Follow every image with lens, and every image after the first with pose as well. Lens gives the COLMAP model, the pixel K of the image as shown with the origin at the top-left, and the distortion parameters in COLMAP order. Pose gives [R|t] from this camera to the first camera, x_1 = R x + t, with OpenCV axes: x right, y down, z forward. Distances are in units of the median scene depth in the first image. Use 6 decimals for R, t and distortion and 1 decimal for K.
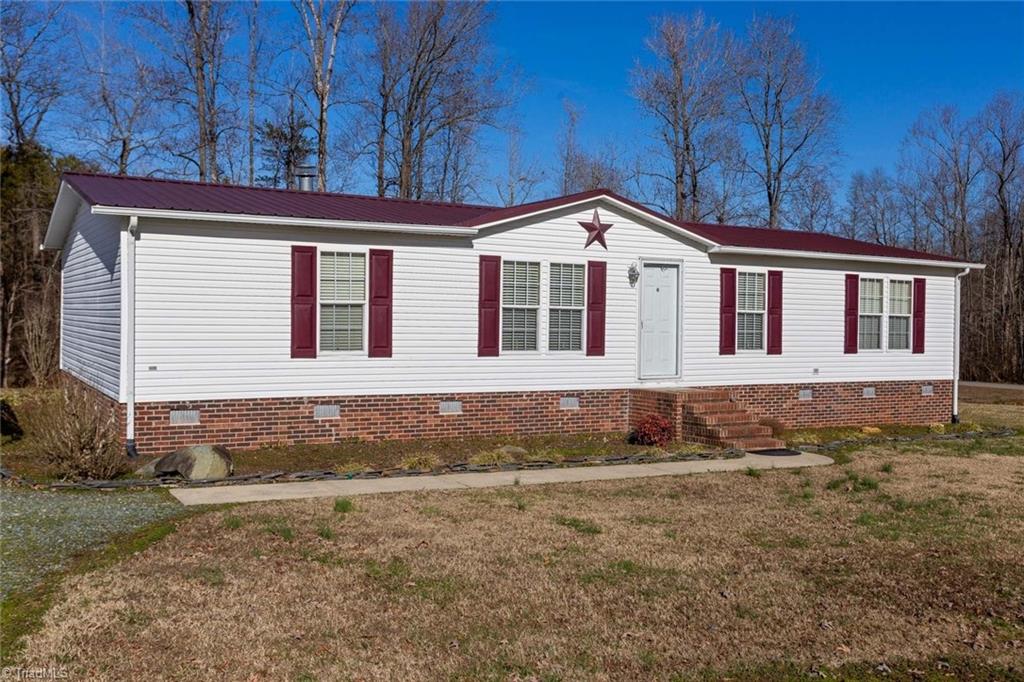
lens RADIAL K [[969.7, 0, 512.0], [0, 969.7, 341.0], [0, 0, 1]] dist [0.001352, -0.000068]
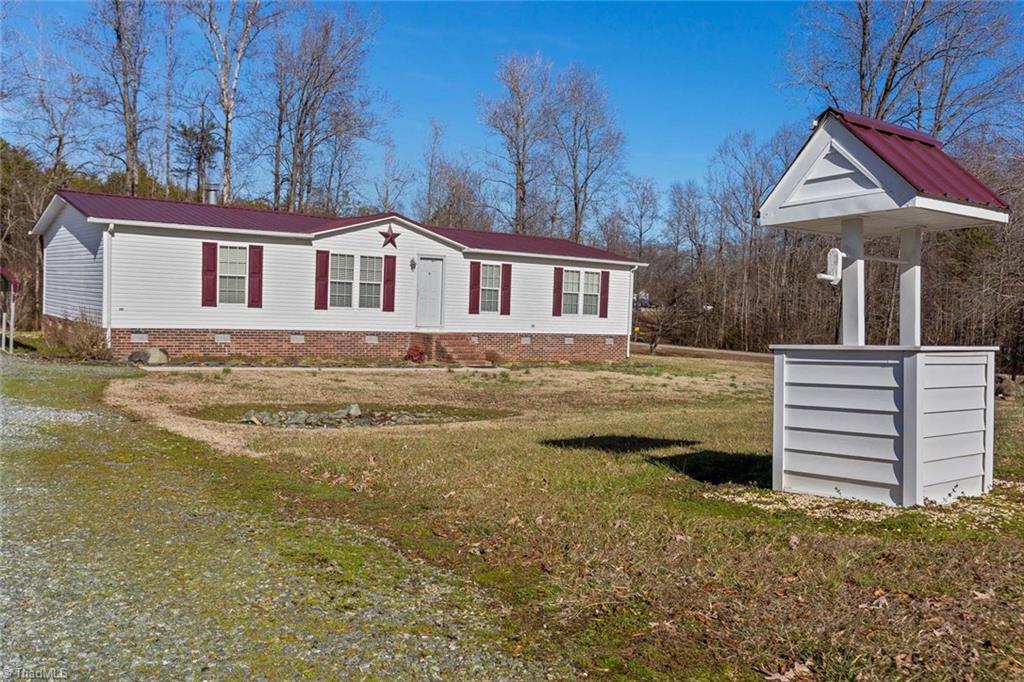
lens RADIAL K [[868.6, 0, 510.6], [0, 868.6, 361.6], [0, 0, 1]] dist [0.001166, 0.003880]
pose [[0.992662, 0.017839, 0.119596, 0.110701], [-0.023982, 0.998455, 0.050126, 0.019808], [-0.118517, -0.052626, 0.991556, -0.495636]]
